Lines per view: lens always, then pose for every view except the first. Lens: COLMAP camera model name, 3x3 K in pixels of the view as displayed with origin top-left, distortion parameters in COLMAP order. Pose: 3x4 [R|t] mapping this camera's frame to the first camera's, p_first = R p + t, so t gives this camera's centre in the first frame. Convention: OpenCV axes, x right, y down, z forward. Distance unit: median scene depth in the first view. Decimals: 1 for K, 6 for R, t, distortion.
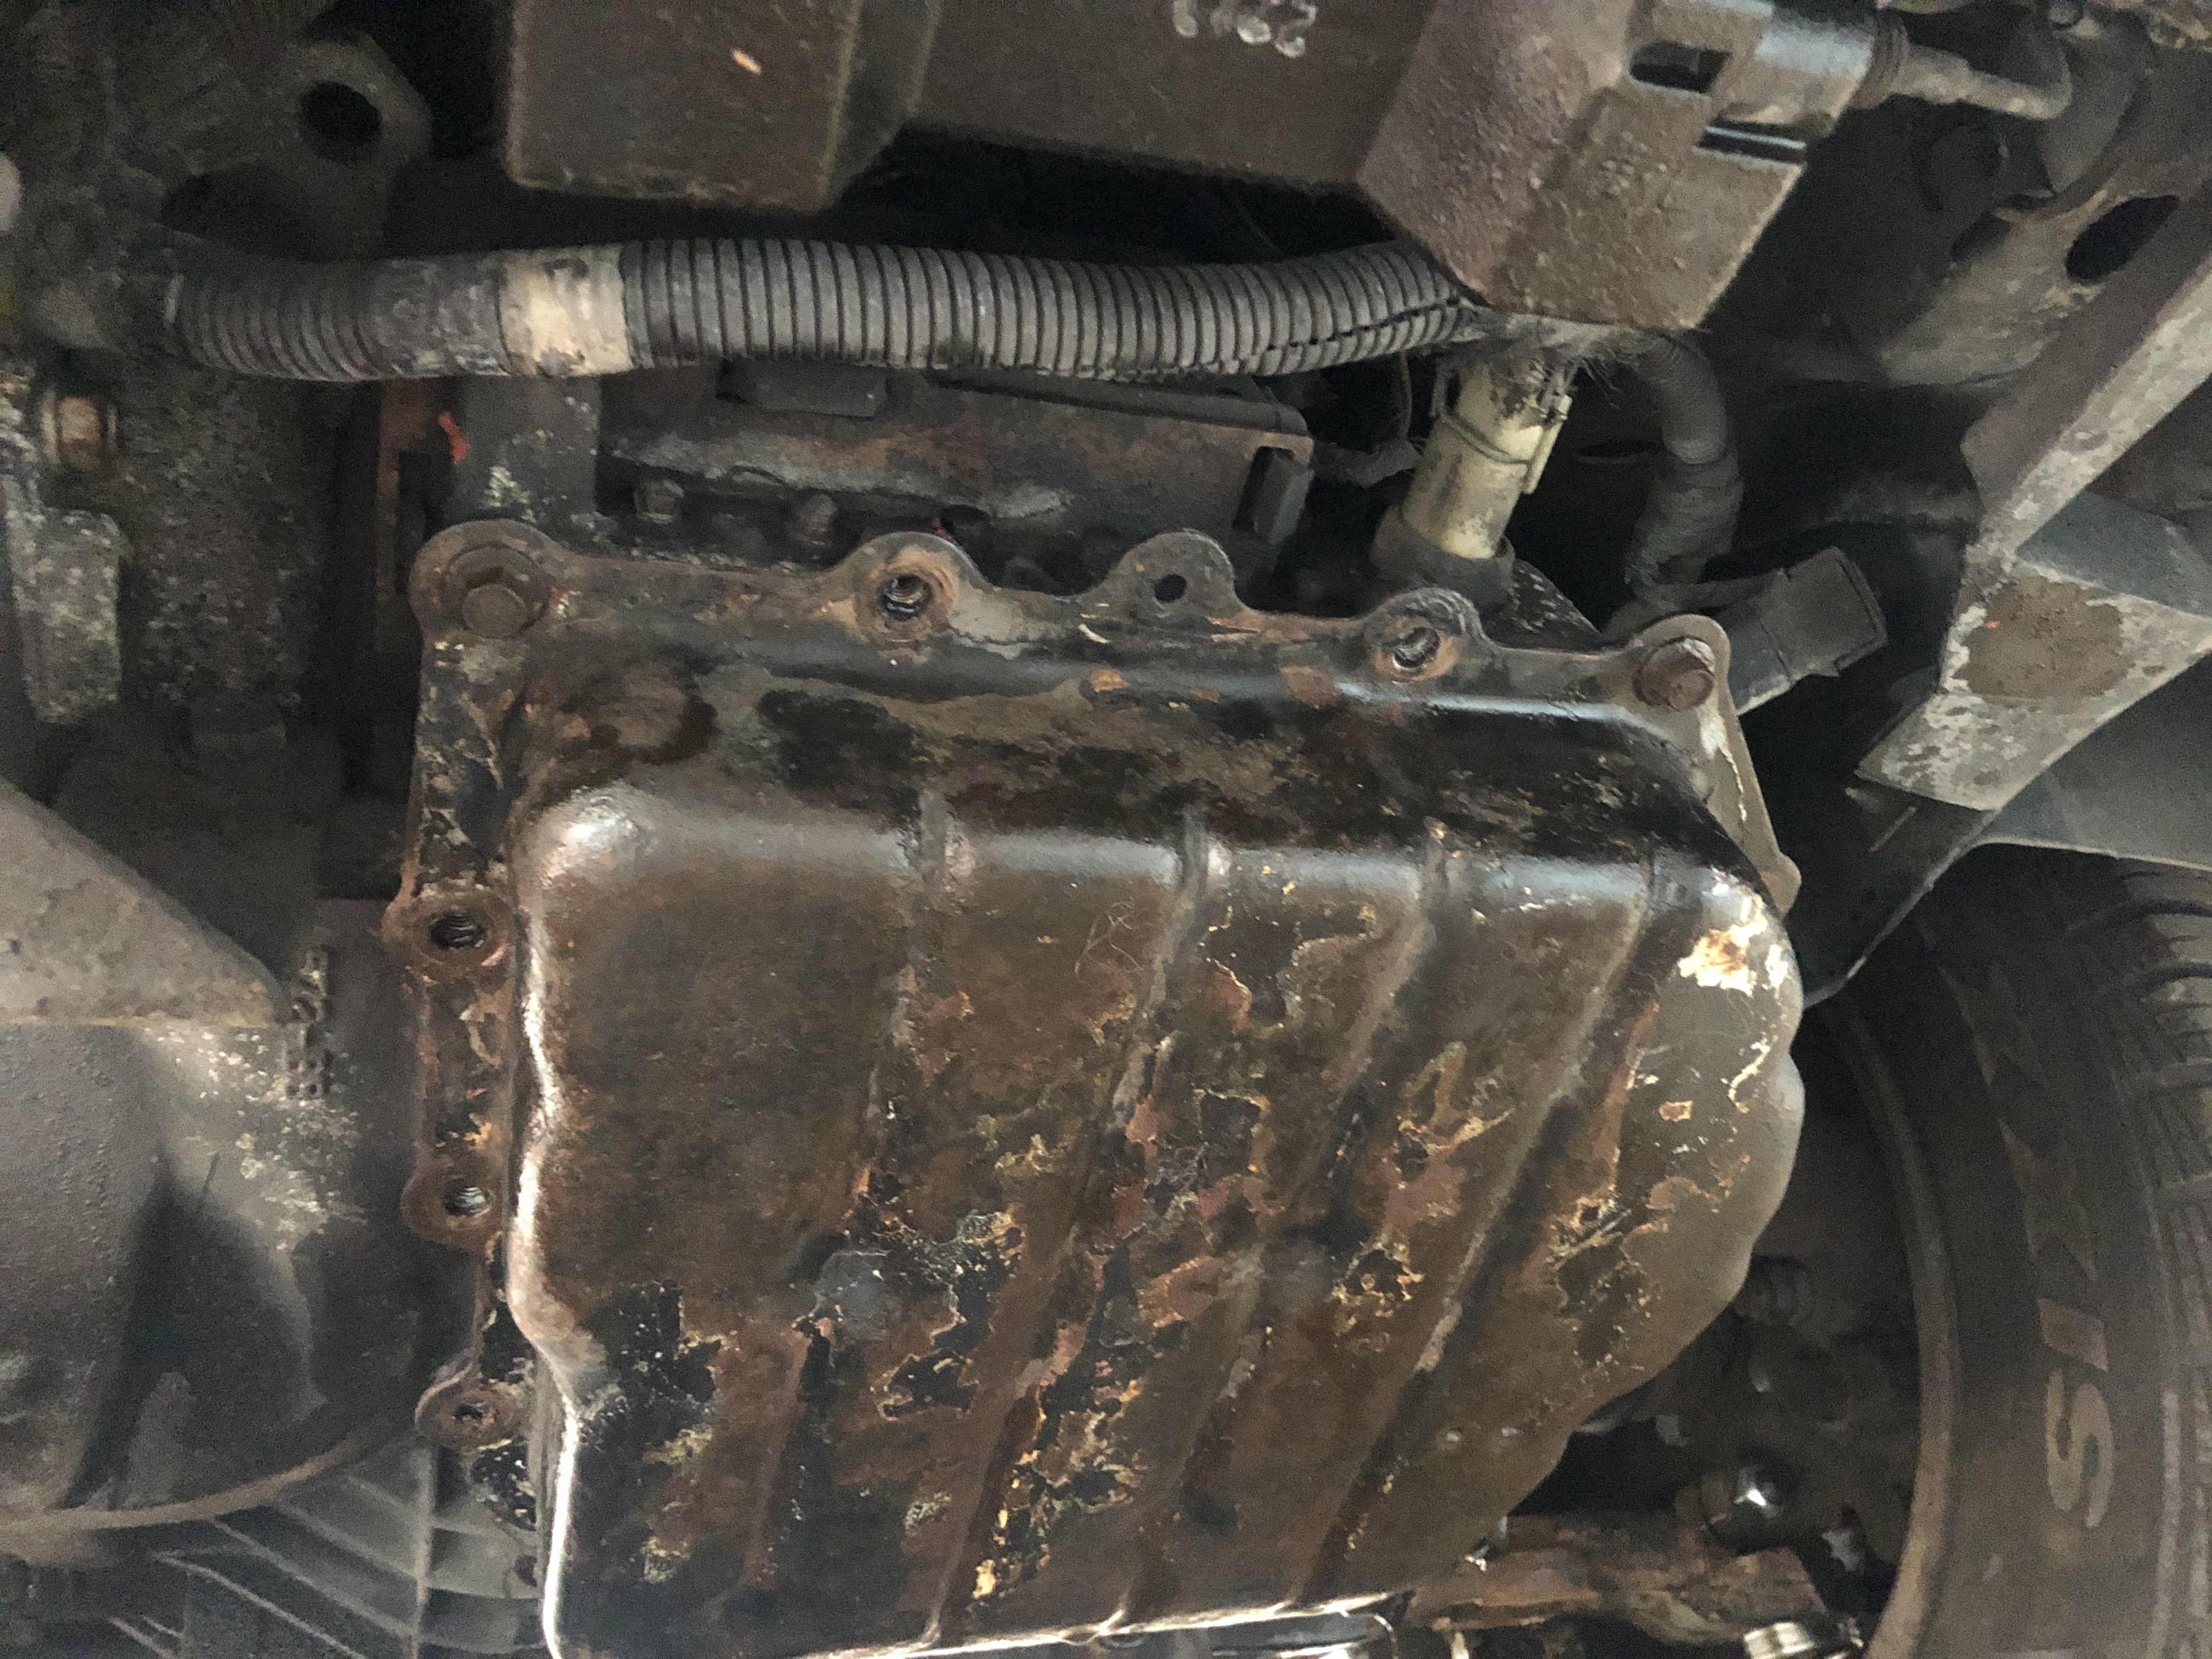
lens RADIAL K [[1759.3, 0, 1088.2], [0, 1759.3, 838.1], [0, 0, 1]] dist [-0.001411, -0.014912]
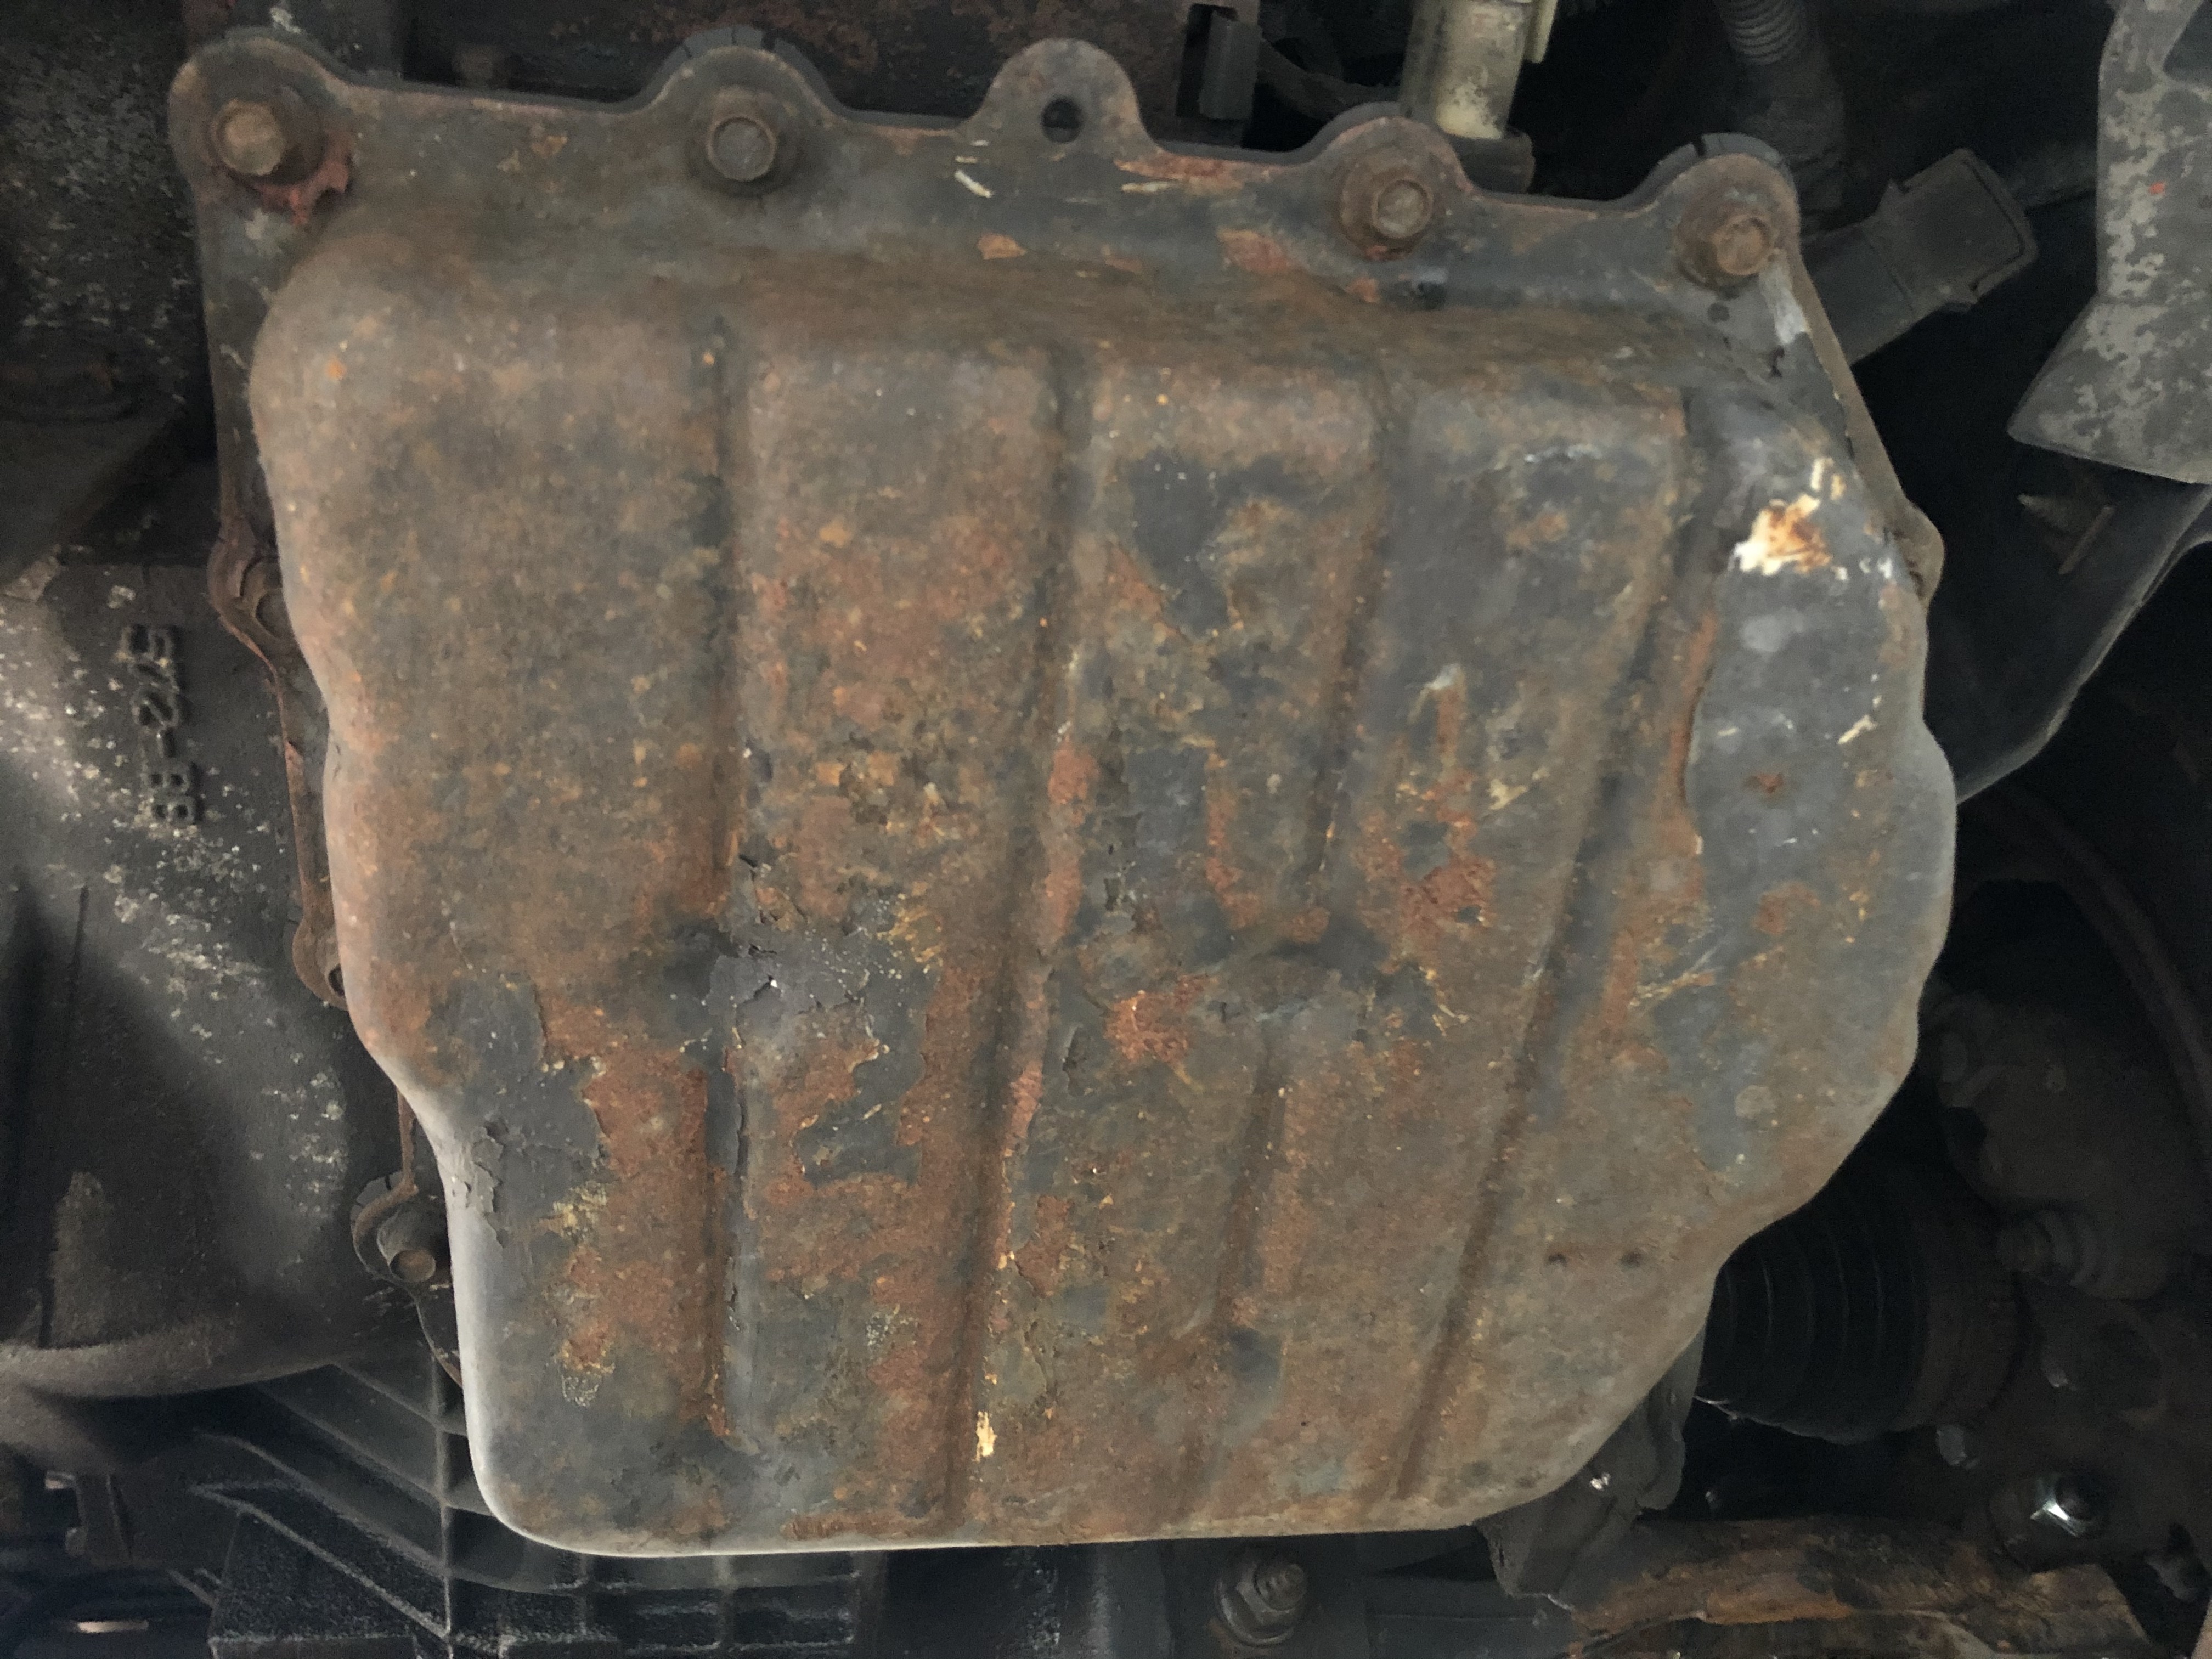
lens RADIAL K [[1776.5, 0, 1106.0], [0, 1776.5, 829.5], [0, 0, 1]] dist [0.027160, -0.045287]
pose [[0.988443, -0.044363, -0.144954, 0.154557], [0.032554, 0.996031, -0.082844, 0.234137], [0.148053, 0.077168, 0.985964, 0.161025]]
